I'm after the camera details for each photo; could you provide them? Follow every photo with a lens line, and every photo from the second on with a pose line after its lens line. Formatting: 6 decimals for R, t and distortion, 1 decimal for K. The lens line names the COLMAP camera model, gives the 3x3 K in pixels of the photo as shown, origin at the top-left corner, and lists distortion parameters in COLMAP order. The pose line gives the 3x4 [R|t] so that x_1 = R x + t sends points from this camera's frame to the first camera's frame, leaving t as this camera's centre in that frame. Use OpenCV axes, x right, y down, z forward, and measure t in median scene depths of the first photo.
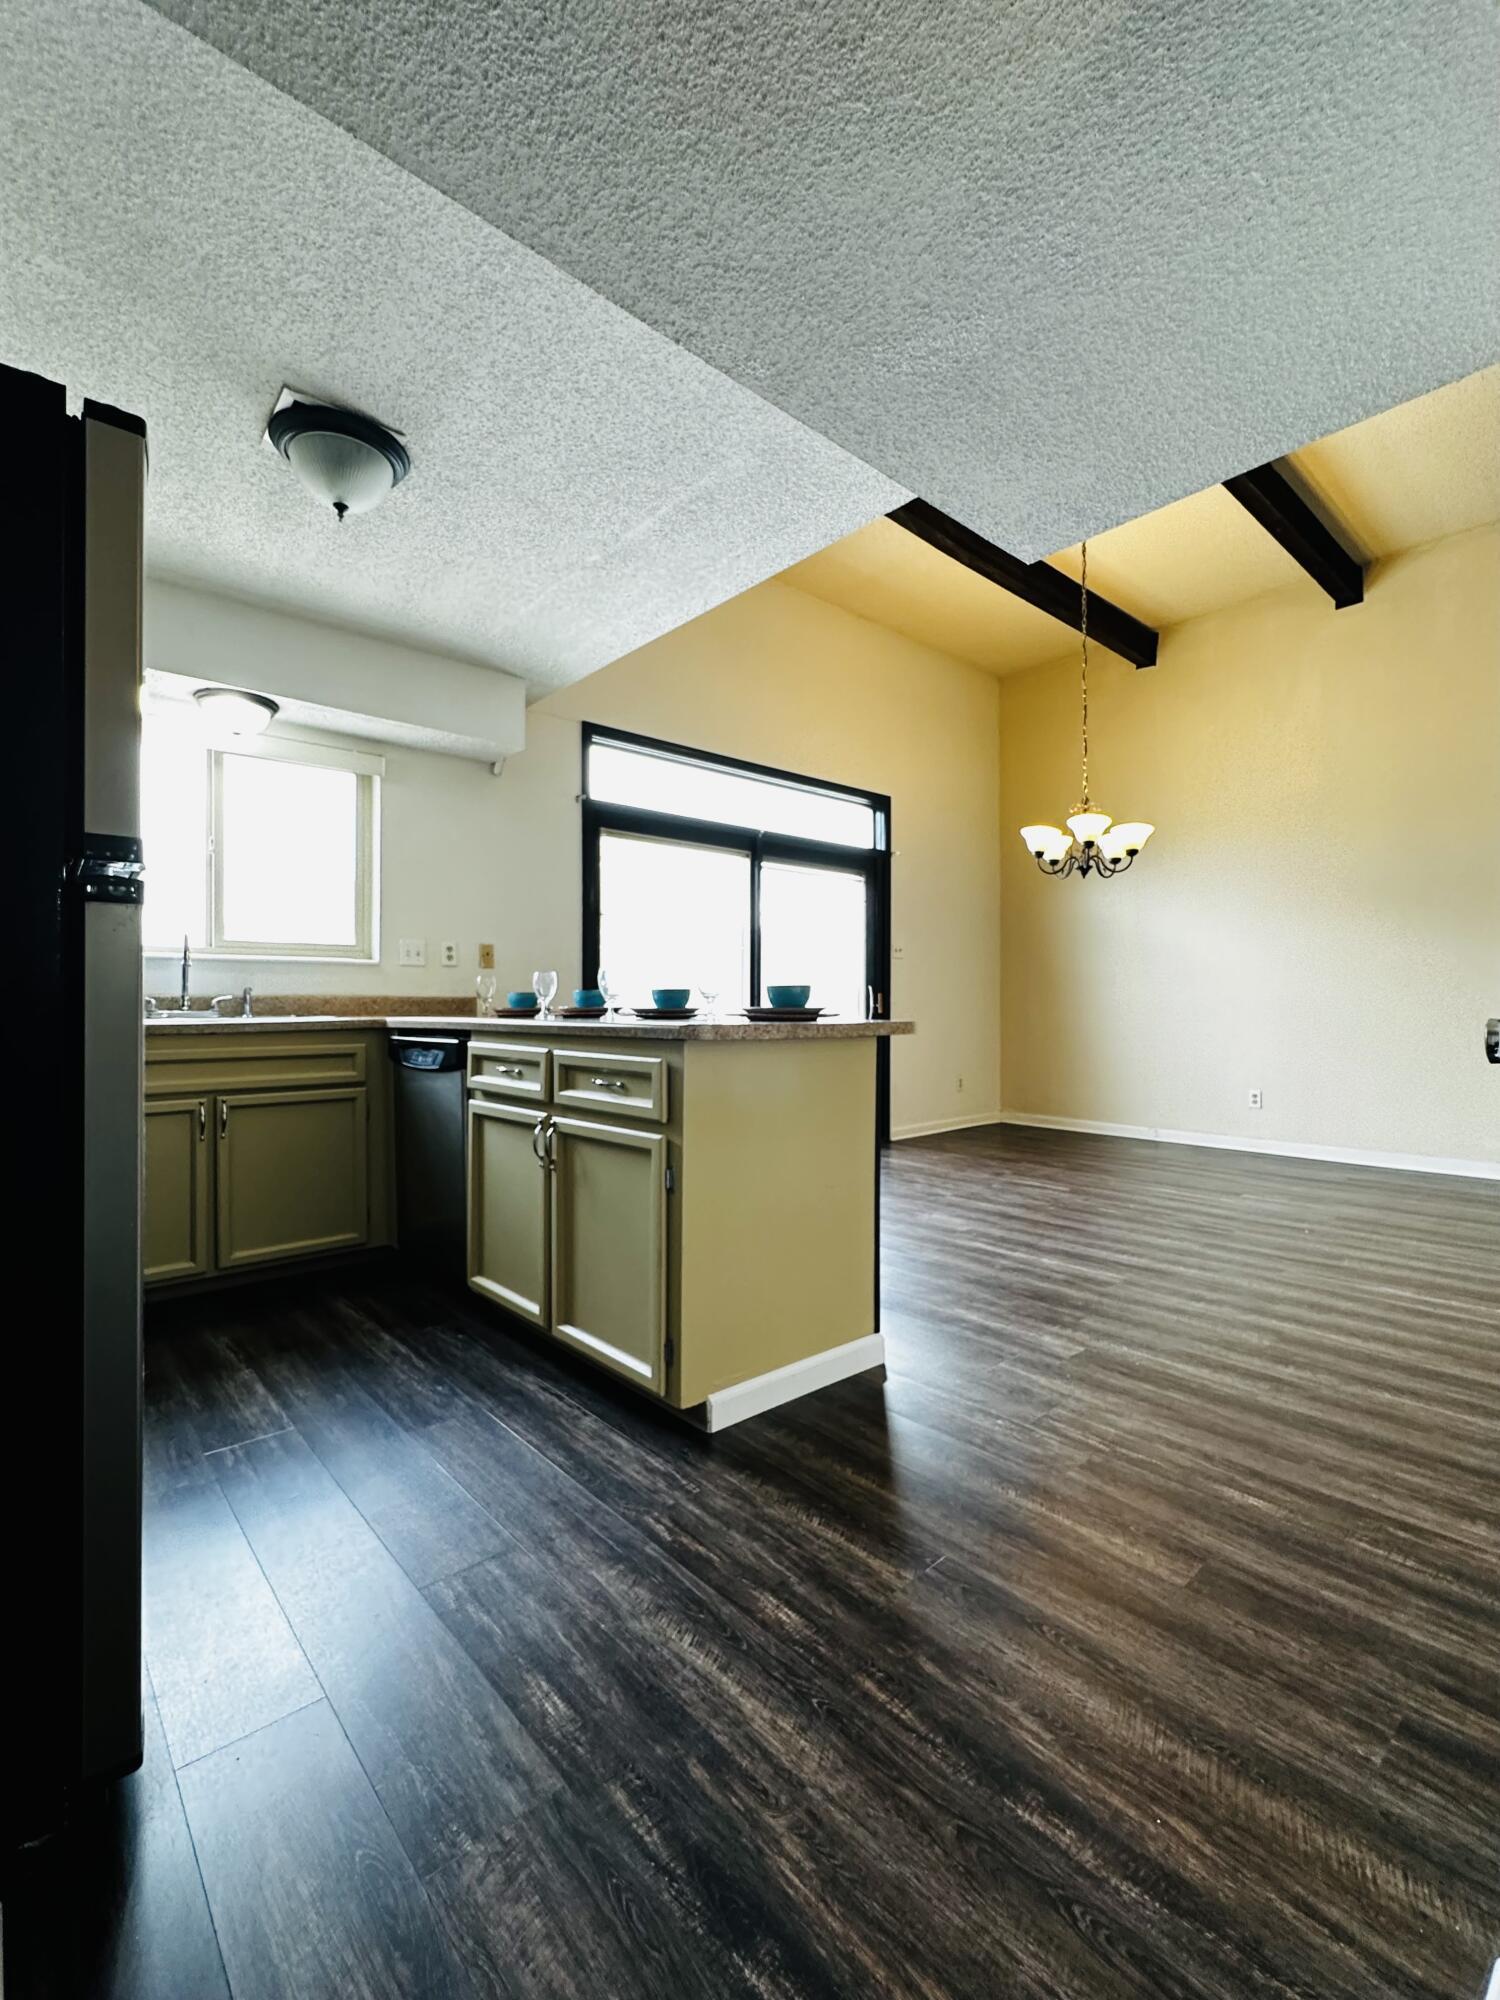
lens RADIAL K [[871.0, 0, 750.0], [0, 871.0, 1000.0], [0, 0, 1]] dist [-0.000637, -0.000233]
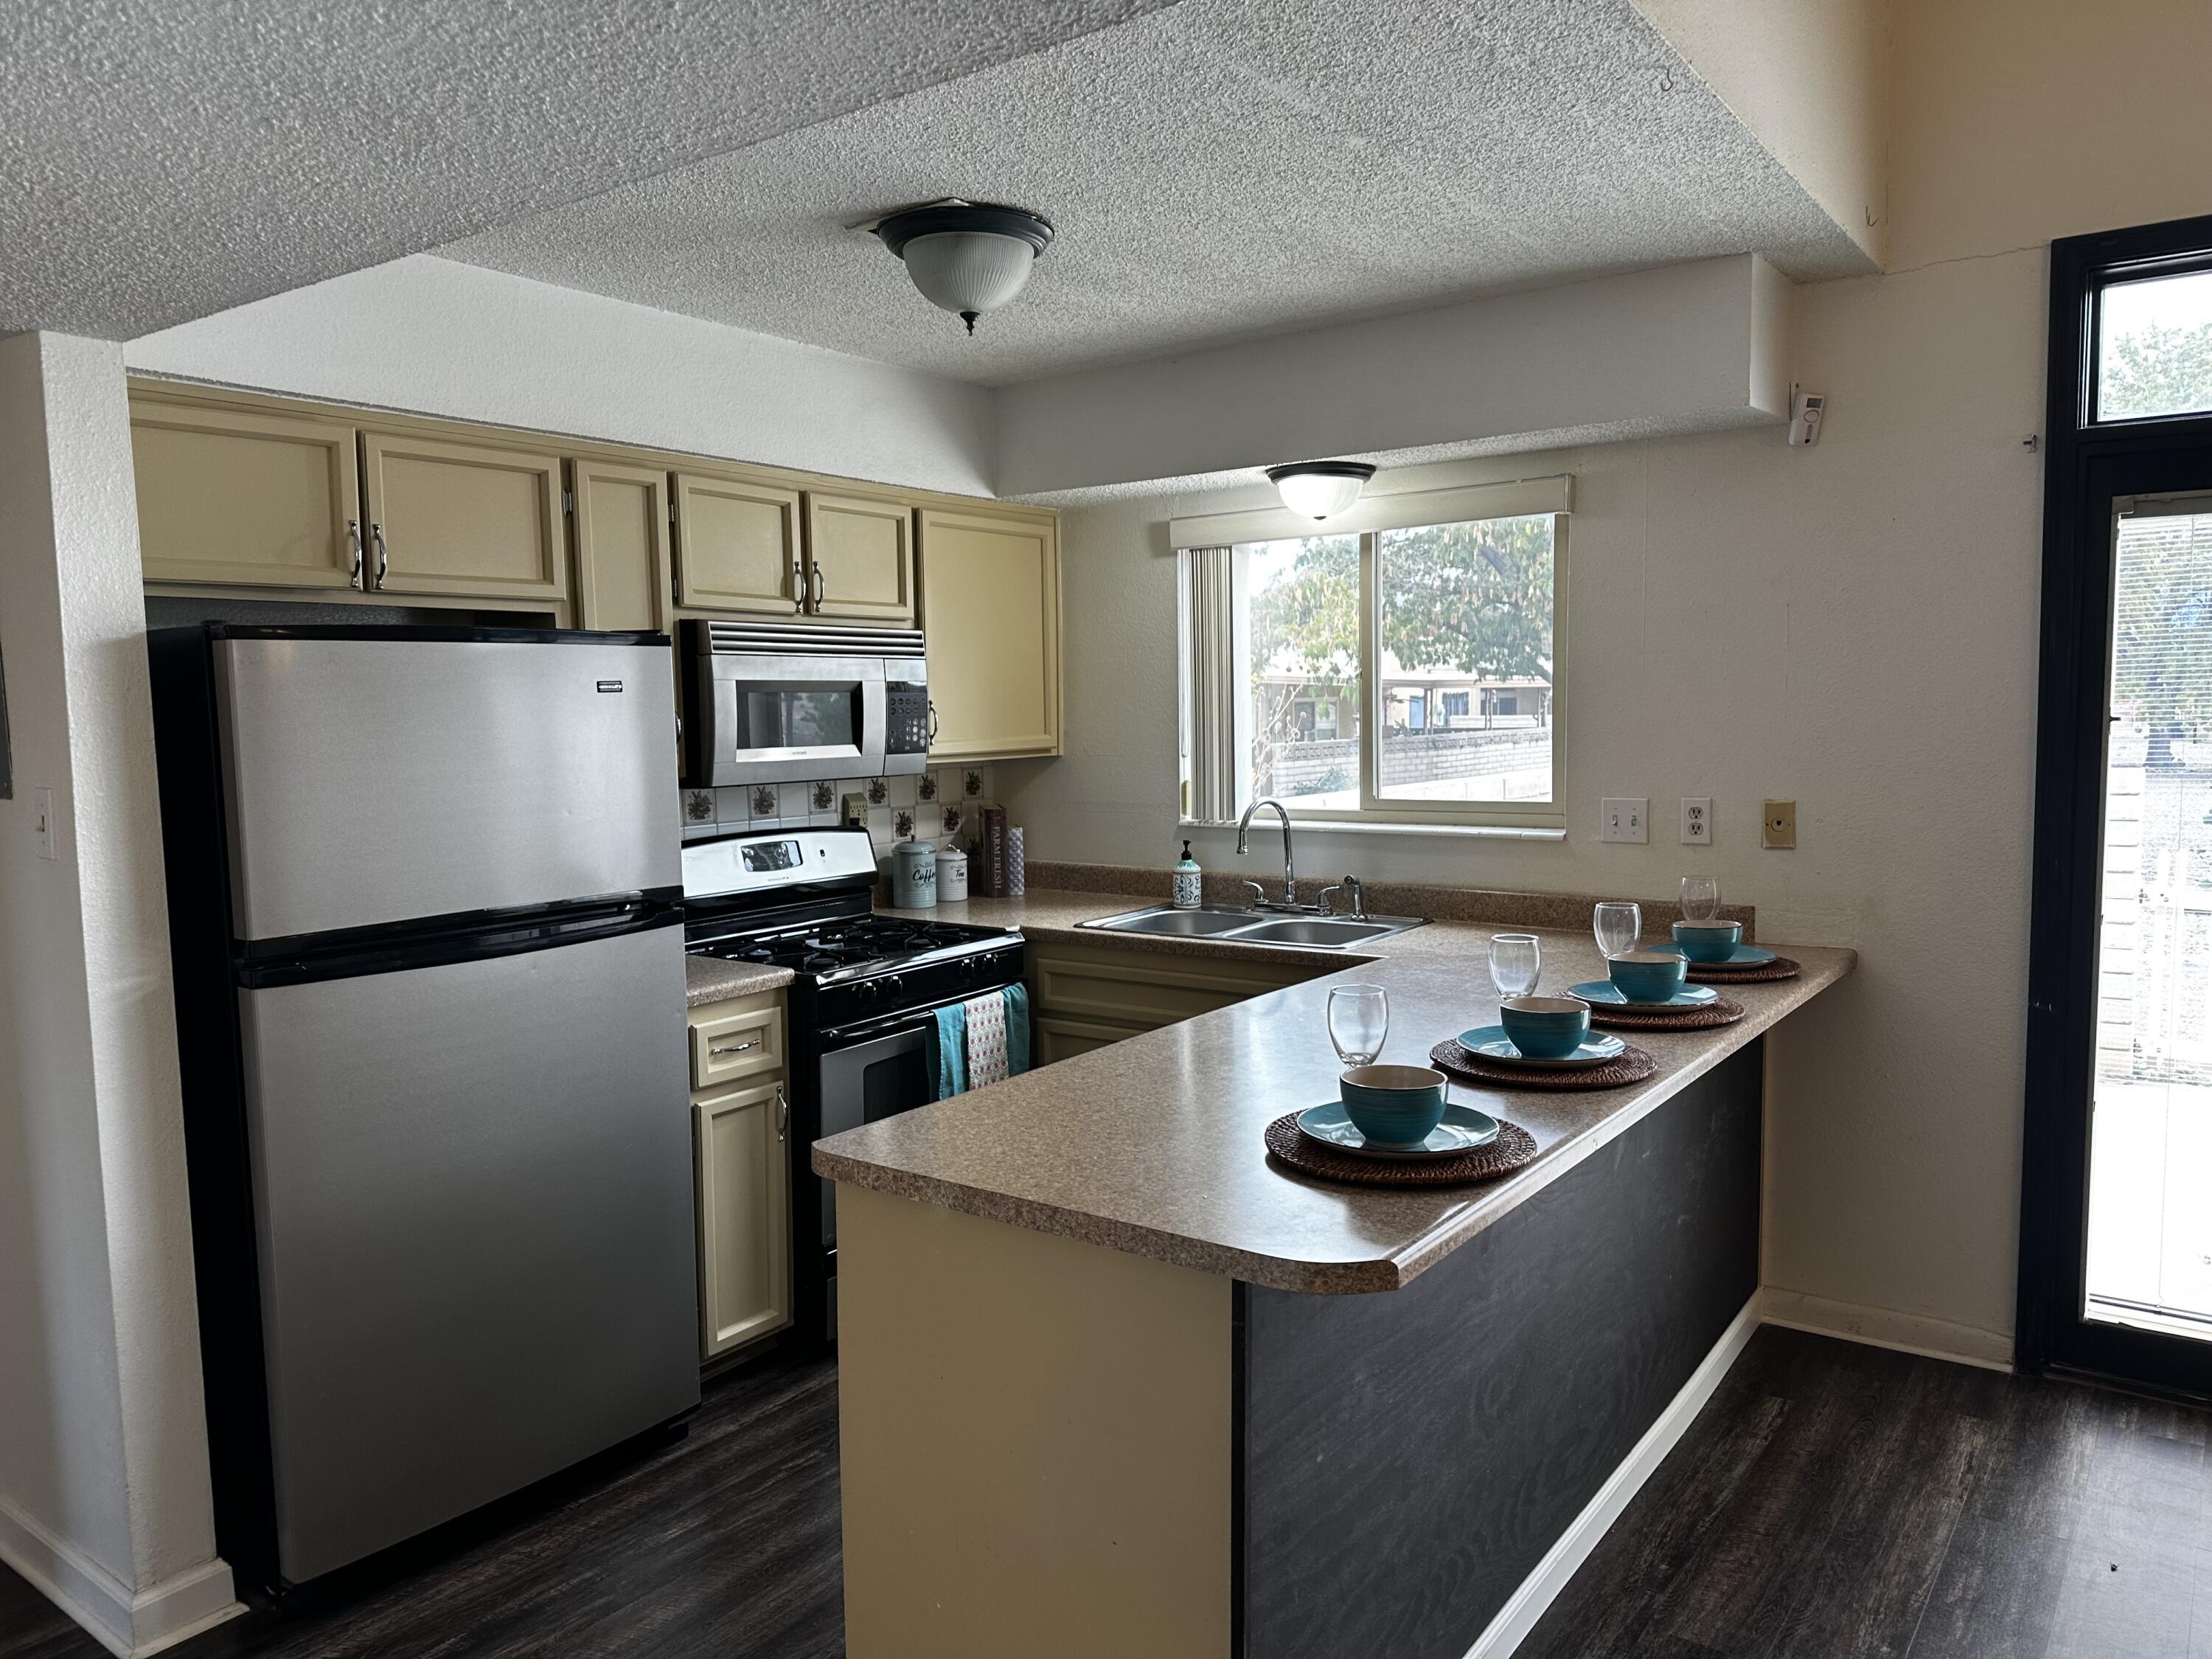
lens RADIAL K [[1531.8, 0, 1117.0], [0, 1531.8, 825.6], [0, 0, 1]] dist [0.119630, -0.189052]
pose [[0.207879, 0.076900, -0.975127, 0.627154], [0.021126, 0.996319, 0.083074, -0.172637], [0.977926, -0.037870, 0.205489, 0.598521]]
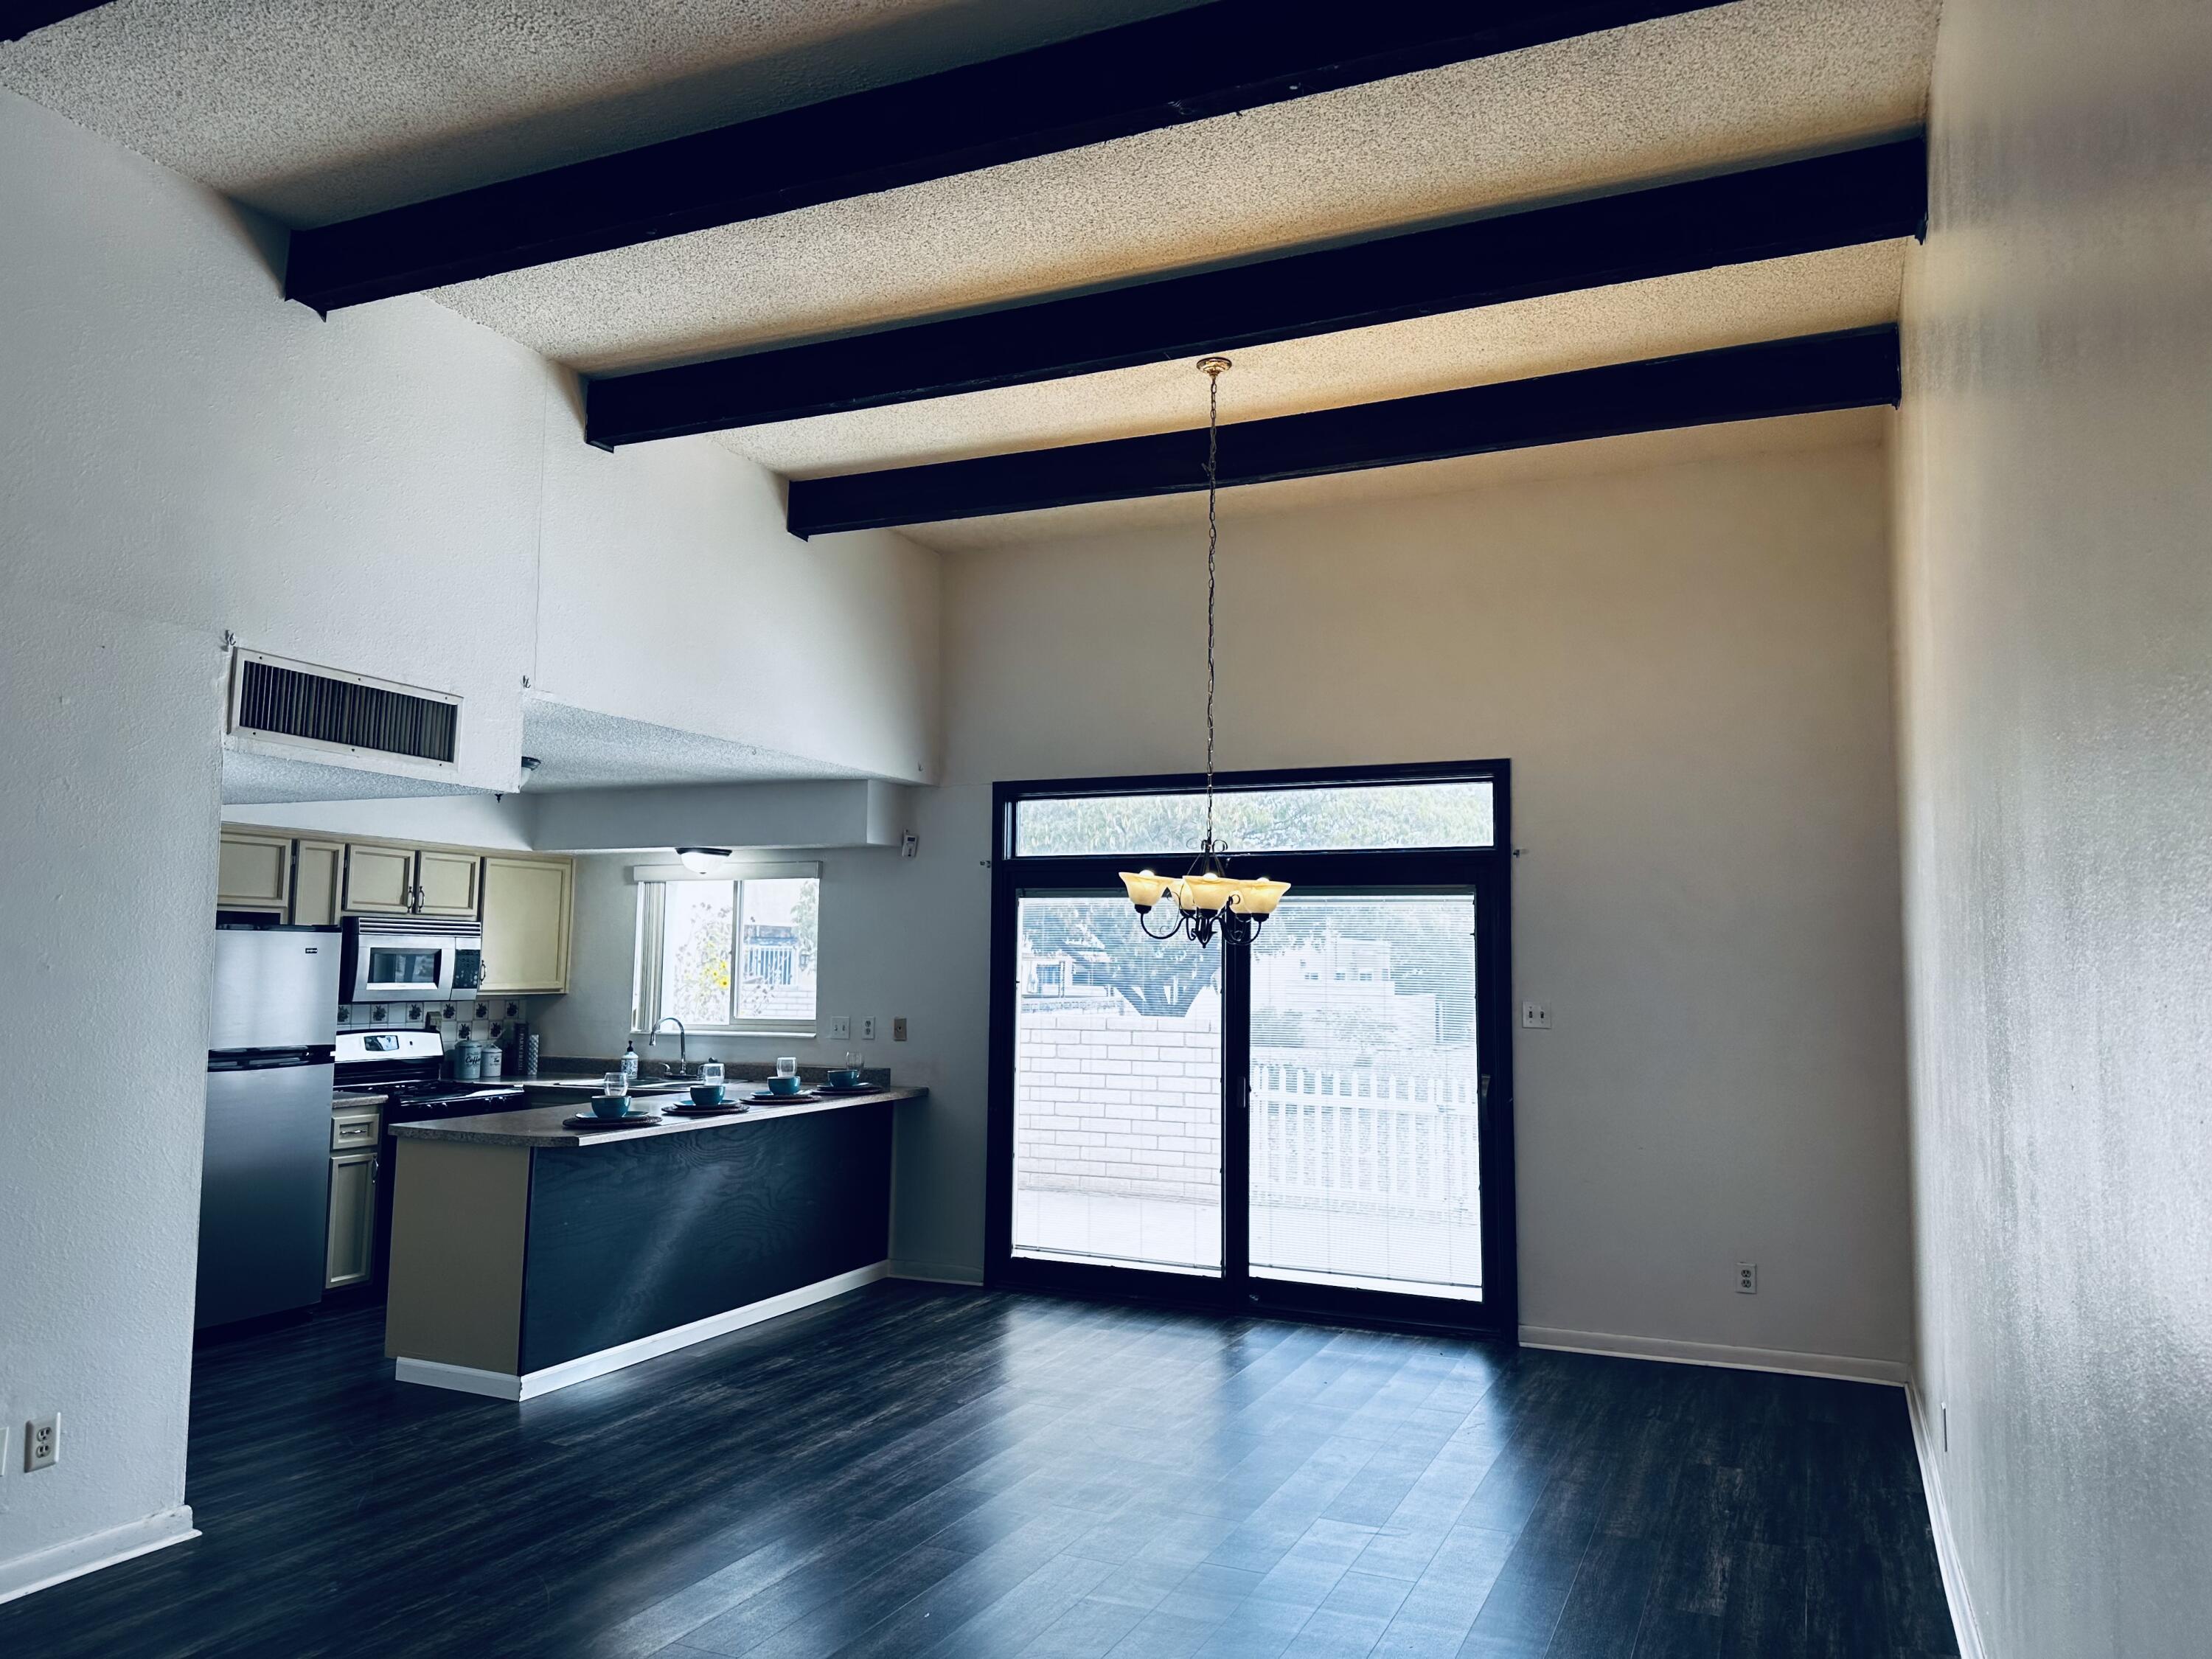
lens RADIAL K [[1531.8, 0, 1117.0], [0, 1531.8, 825.6], [0, 0, 1]] dist [0.119630, -0.189052]
pose [[0.415926, -0.076744, -0.906155, 1.997088], [-0.009410, 0.996016, -0.088673, -0.176729], [0.909350, 0.045409, 0.413547, 0.602777]]
